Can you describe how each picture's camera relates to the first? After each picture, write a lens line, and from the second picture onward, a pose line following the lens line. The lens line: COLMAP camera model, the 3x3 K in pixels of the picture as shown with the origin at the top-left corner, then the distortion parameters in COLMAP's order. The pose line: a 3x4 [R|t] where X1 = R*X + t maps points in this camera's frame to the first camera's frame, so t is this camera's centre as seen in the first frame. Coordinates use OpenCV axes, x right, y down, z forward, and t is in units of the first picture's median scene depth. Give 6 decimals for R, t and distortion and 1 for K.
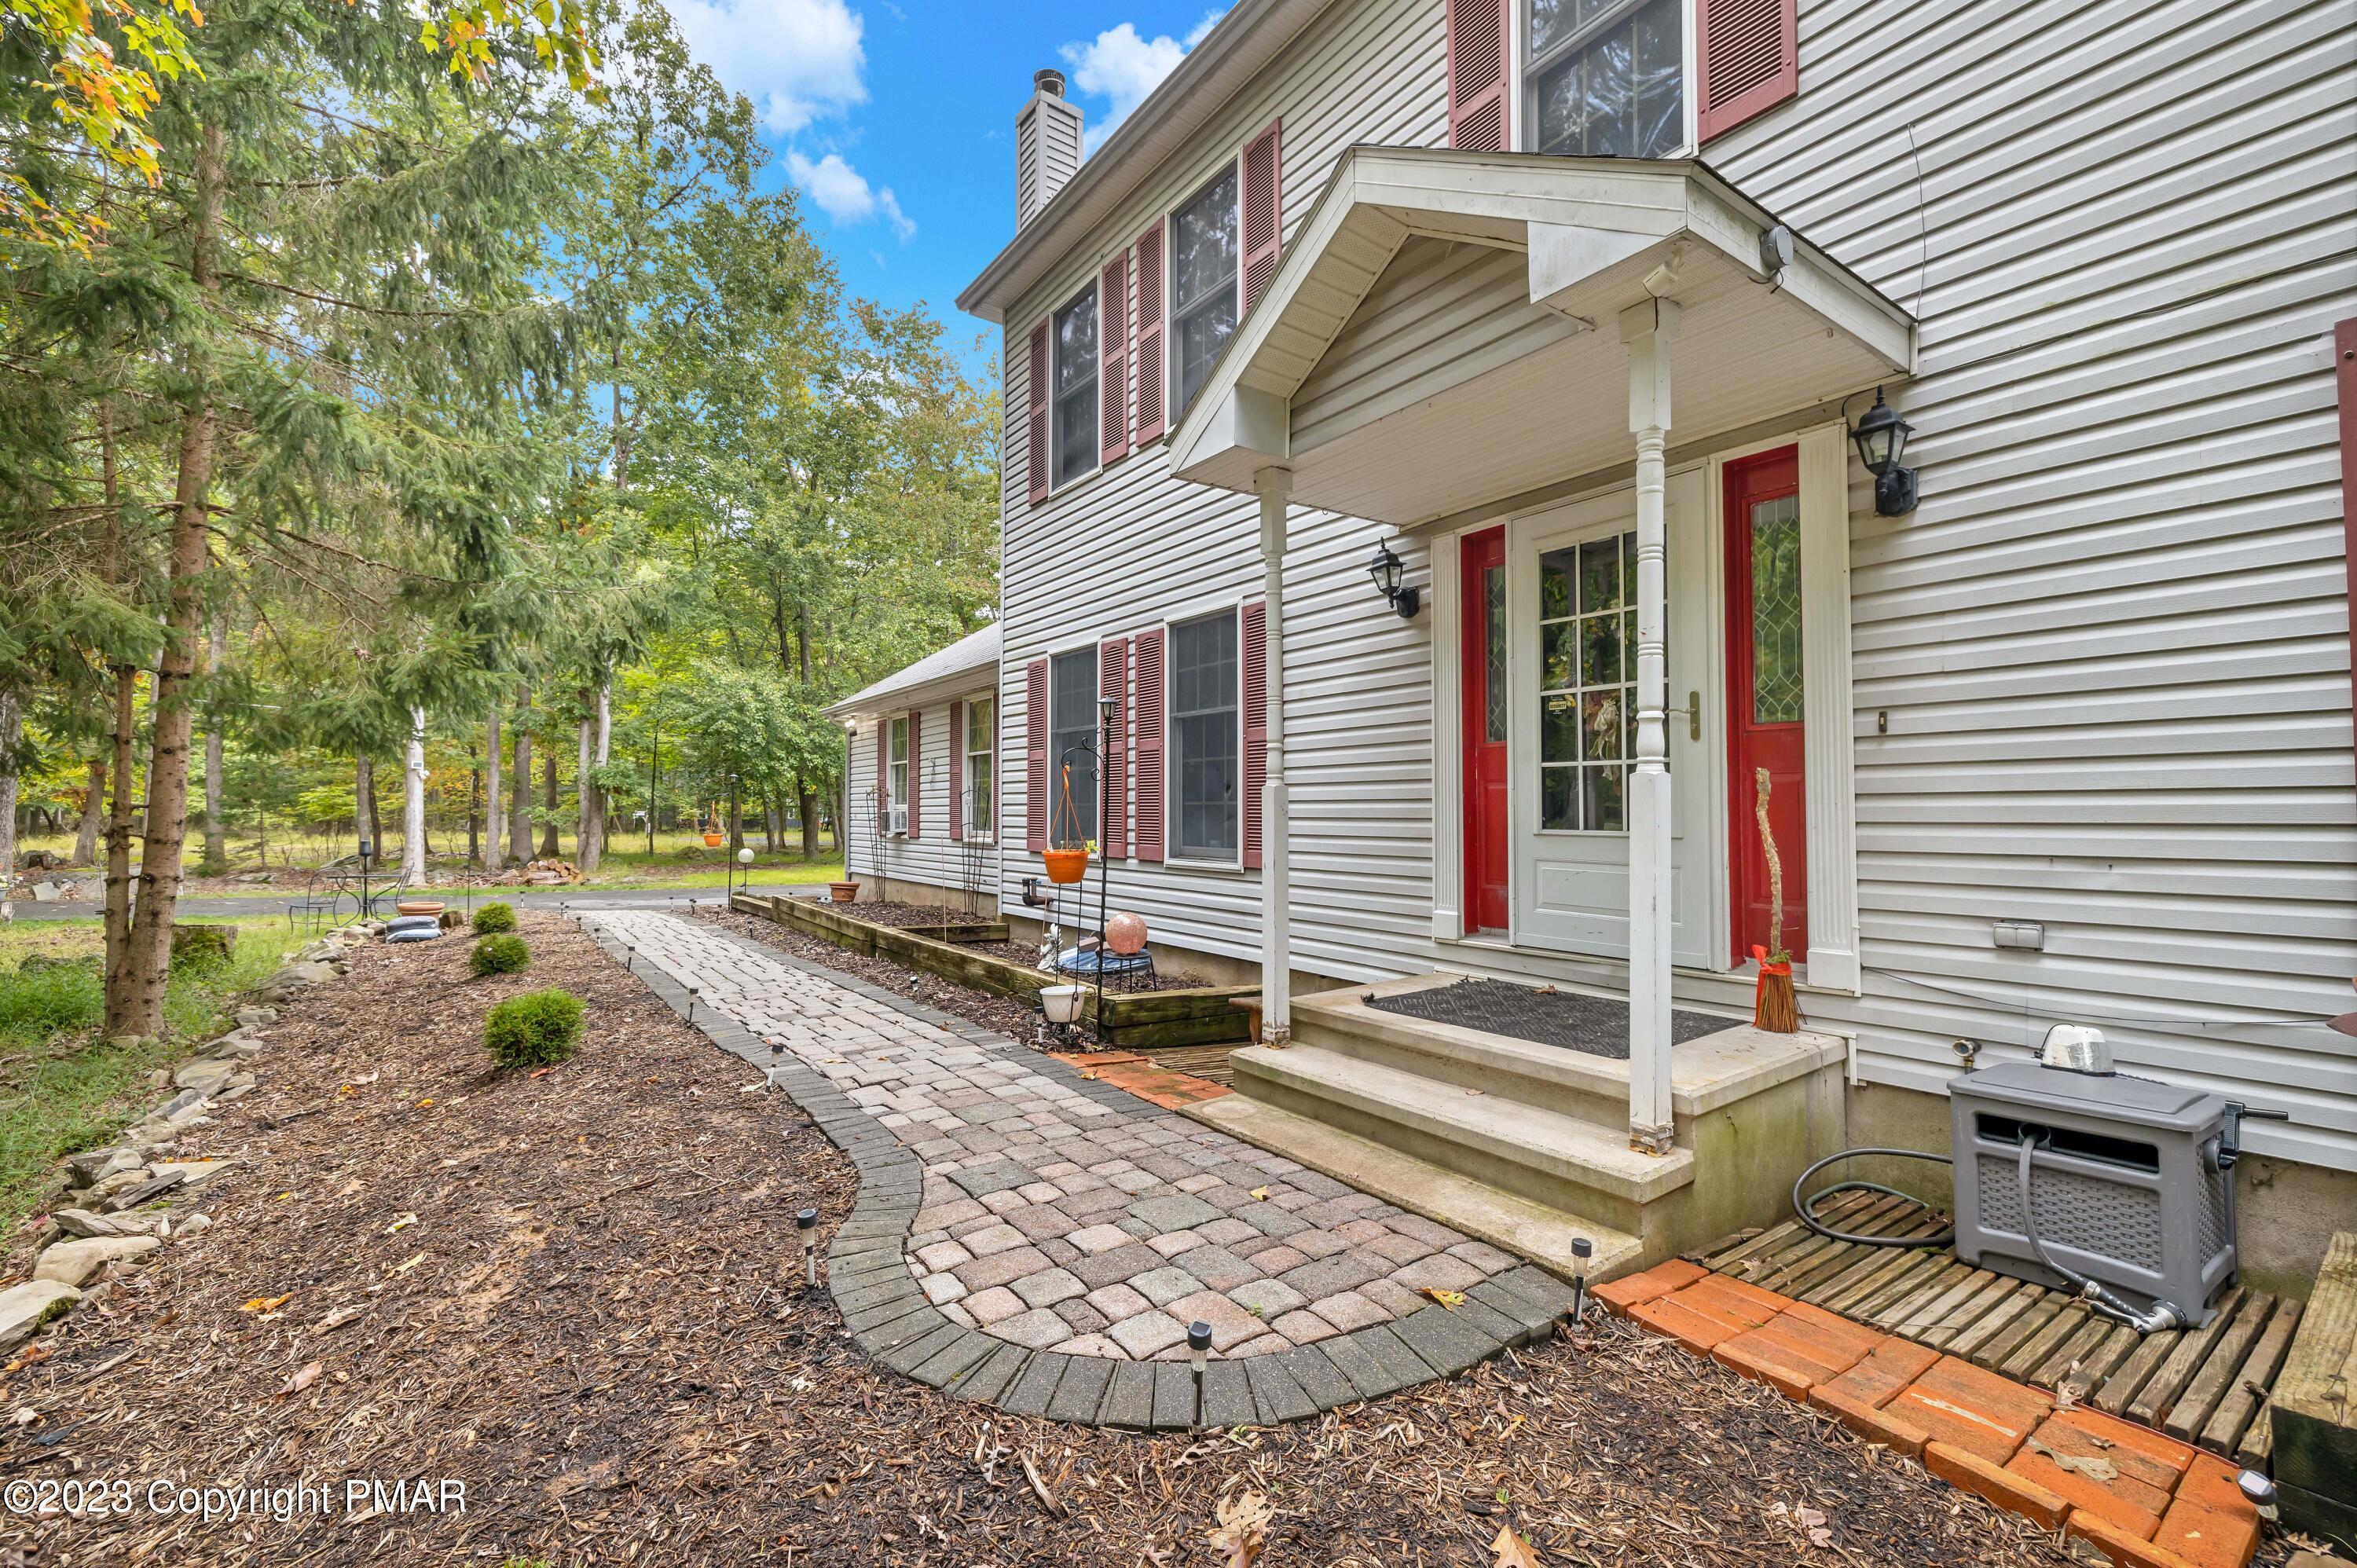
lens RADIAL K [[988.1, 0, 1181.5], [0, 988.1, 789.6], [0, 0, 1]] dist [0.002444, 0.000377]
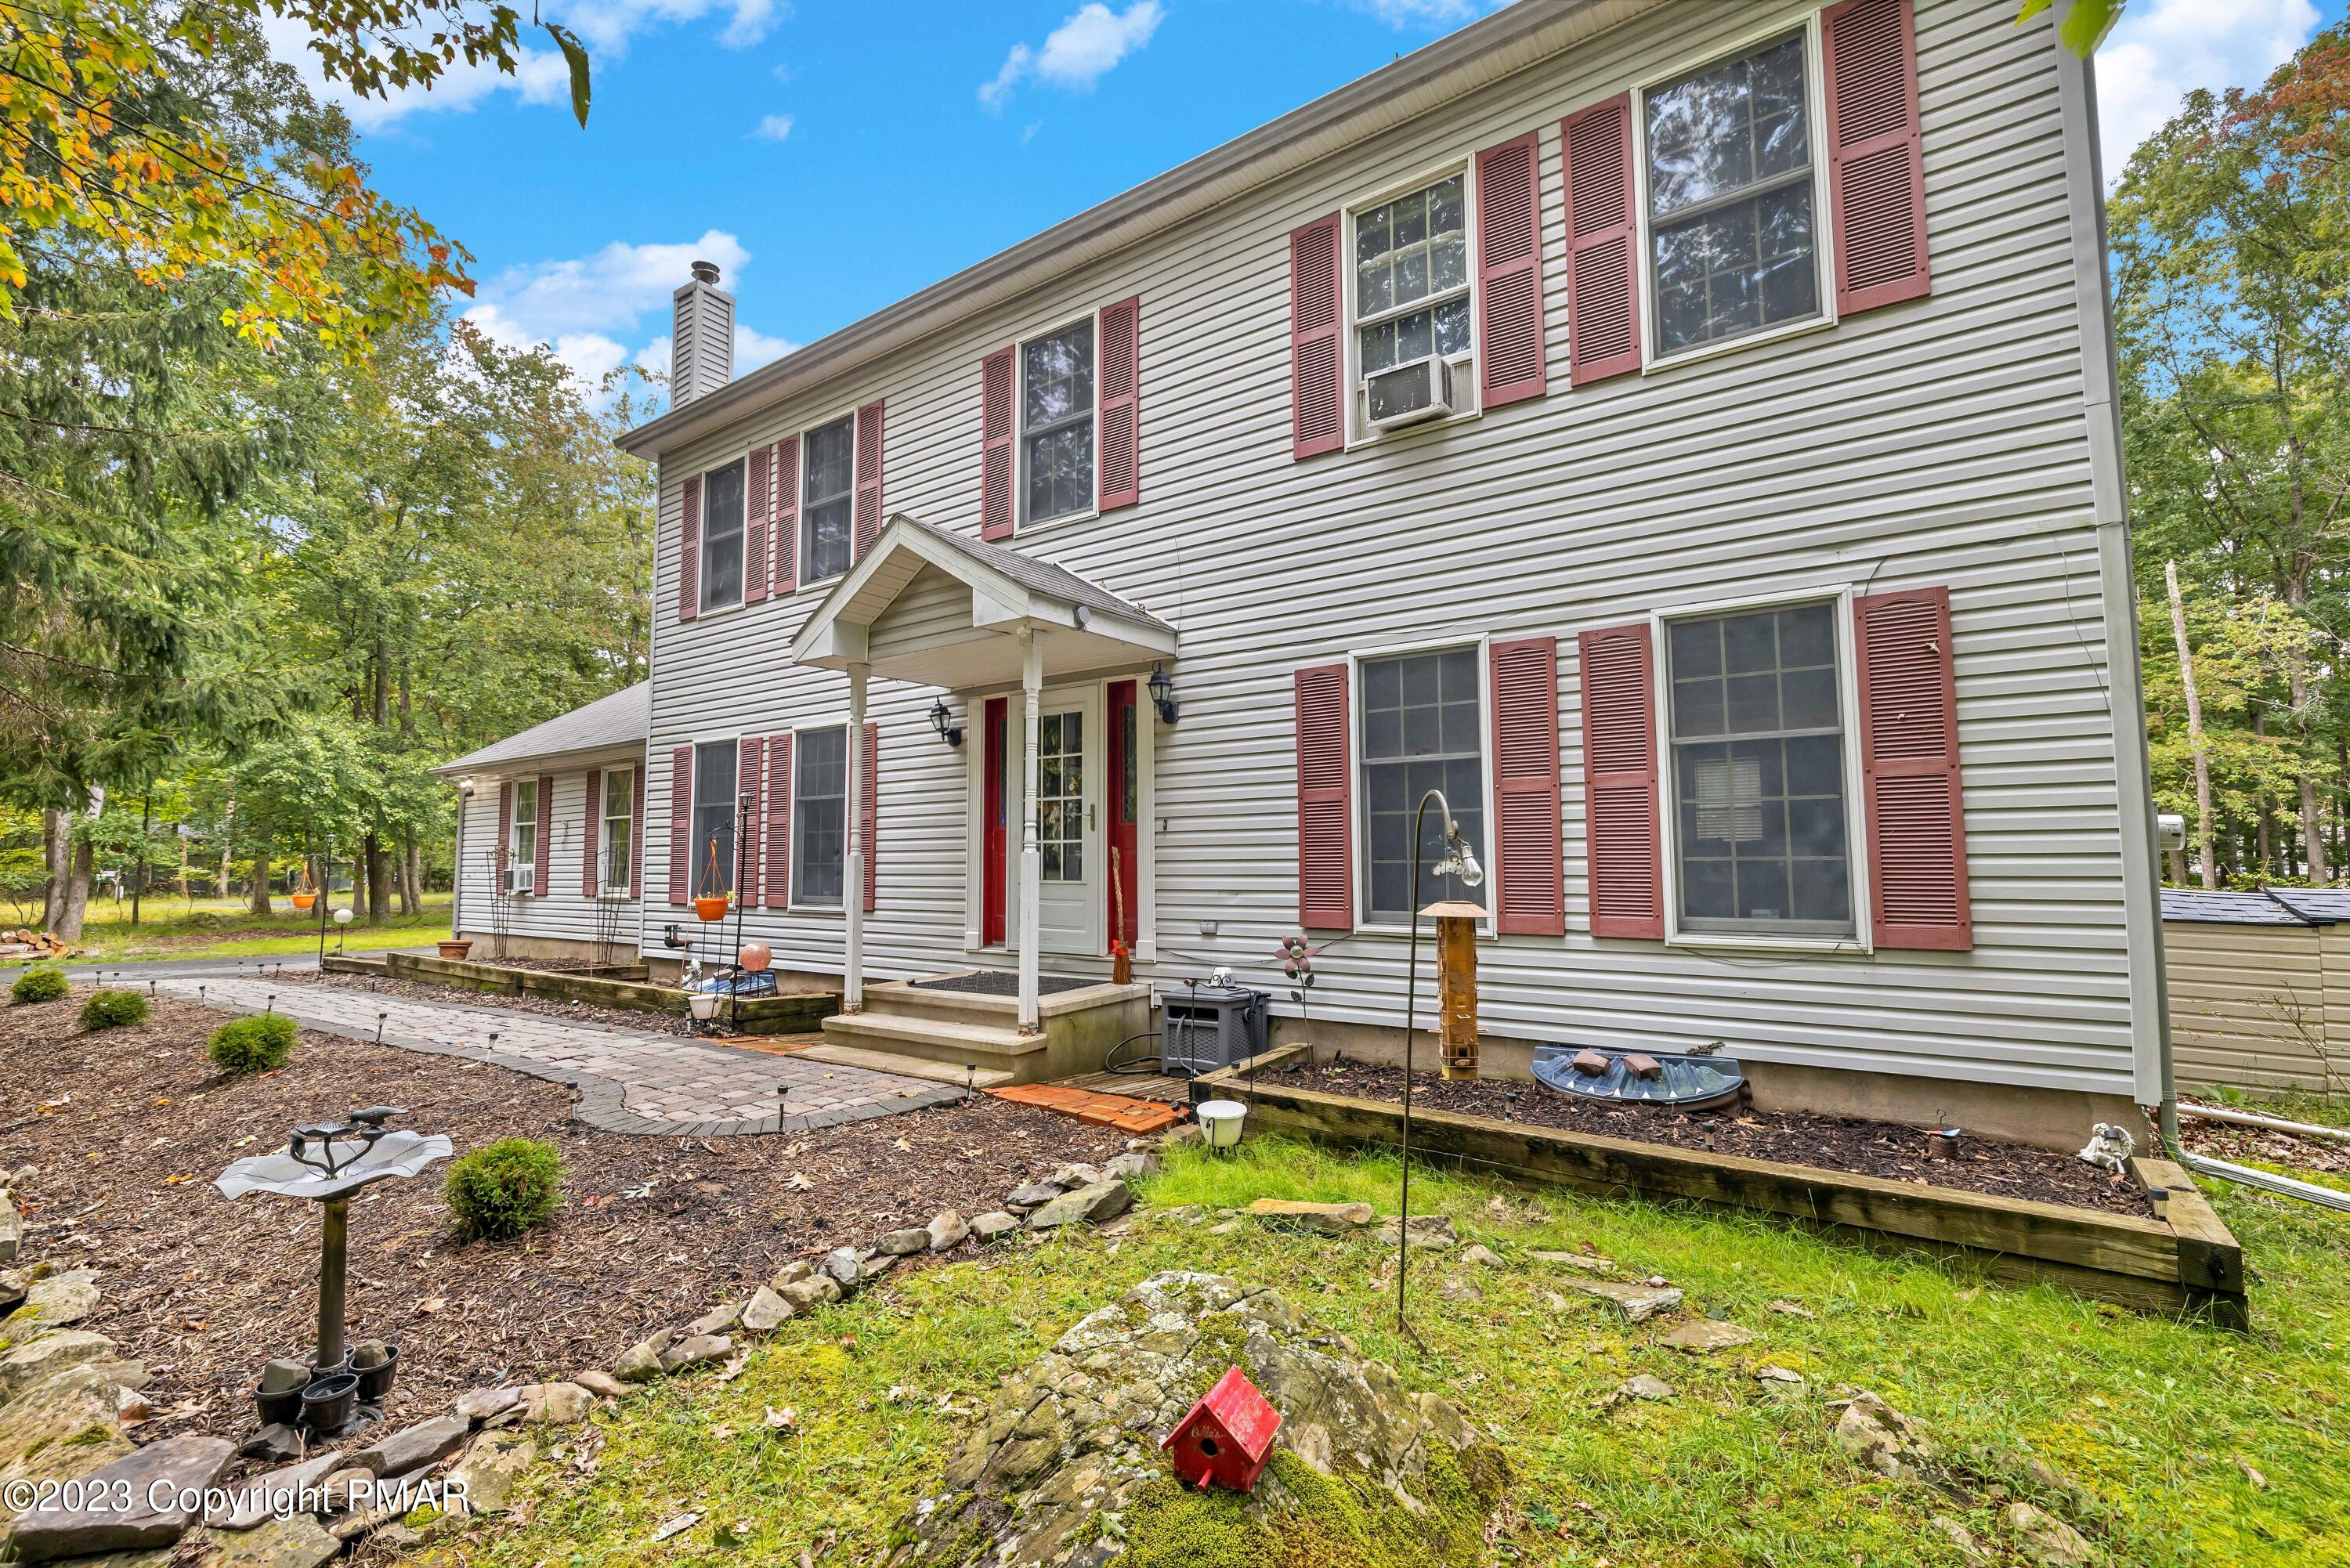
lens RADIAL K [[985.2, 0, 1178.0], [0, 985.2, 789.6], [0, 0, 1]] dist [0.002444, 0.000377]
pose [[0.941455, 0.020772, 0.336499, 0.025836], [-0.002365, 0.998482, -0.055021, -0.013908], [-0.337132, 0.051004, 0.940075, -0.417686]]
